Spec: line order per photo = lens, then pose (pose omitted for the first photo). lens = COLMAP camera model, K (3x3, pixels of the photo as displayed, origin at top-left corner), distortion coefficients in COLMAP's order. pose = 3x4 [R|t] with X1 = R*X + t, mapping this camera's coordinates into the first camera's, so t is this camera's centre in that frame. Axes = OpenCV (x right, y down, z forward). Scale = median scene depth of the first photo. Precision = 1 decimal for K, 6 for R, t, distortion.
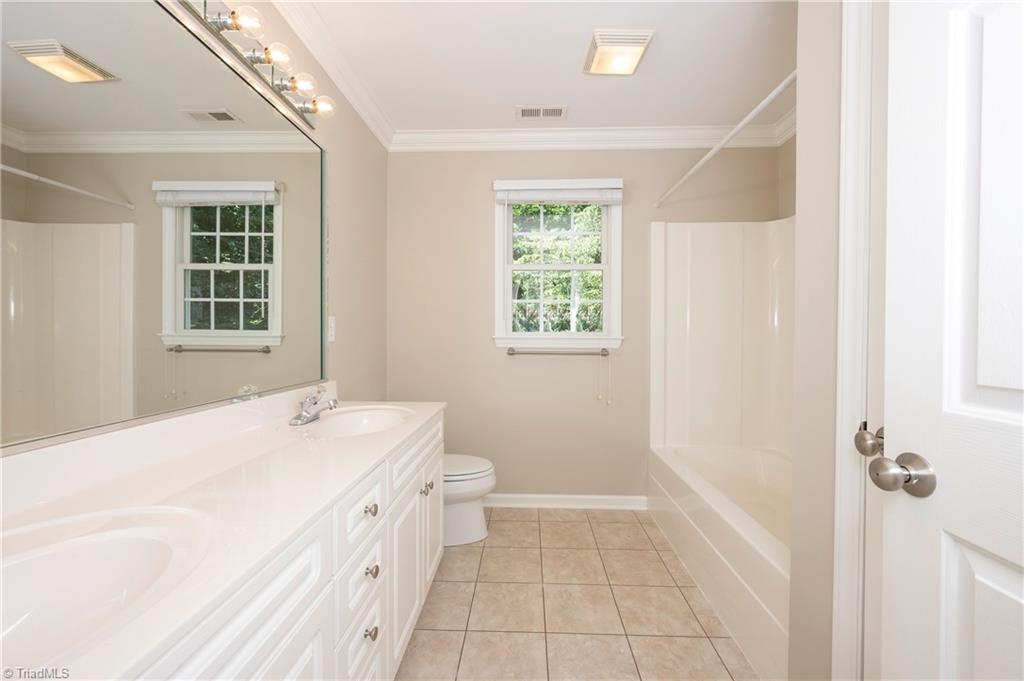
lens RADIAL K [[410.9, 0, 512.0], [0, 410.9, 340.5], [0, 0, 1]] dist [-0.001169, -0.000271]
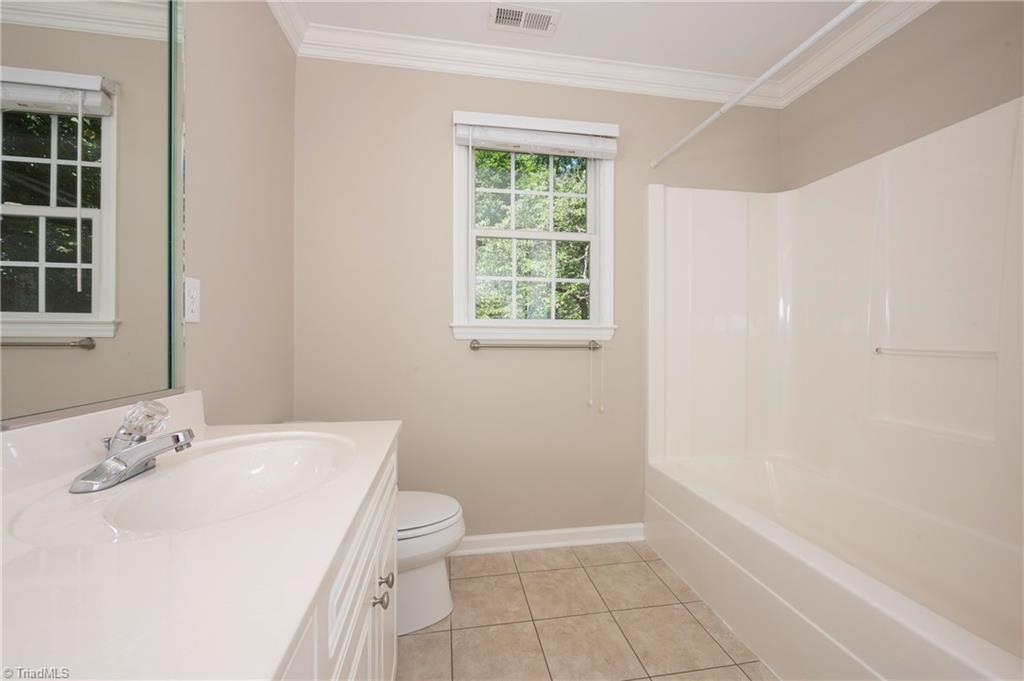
lens RADIAL K [[410.9, 0, 512.0], [0, 410.9, 340.5], [0, 0, 1]] dist [-0.001169, -0.000271]
pose [[0.979204, -0.000928, 0.202876, -0.089444], [0.002022, 0.999985, -0.005187, 0.023810], [-0.202868, 0.005489, 0.979191, 0.261053]]
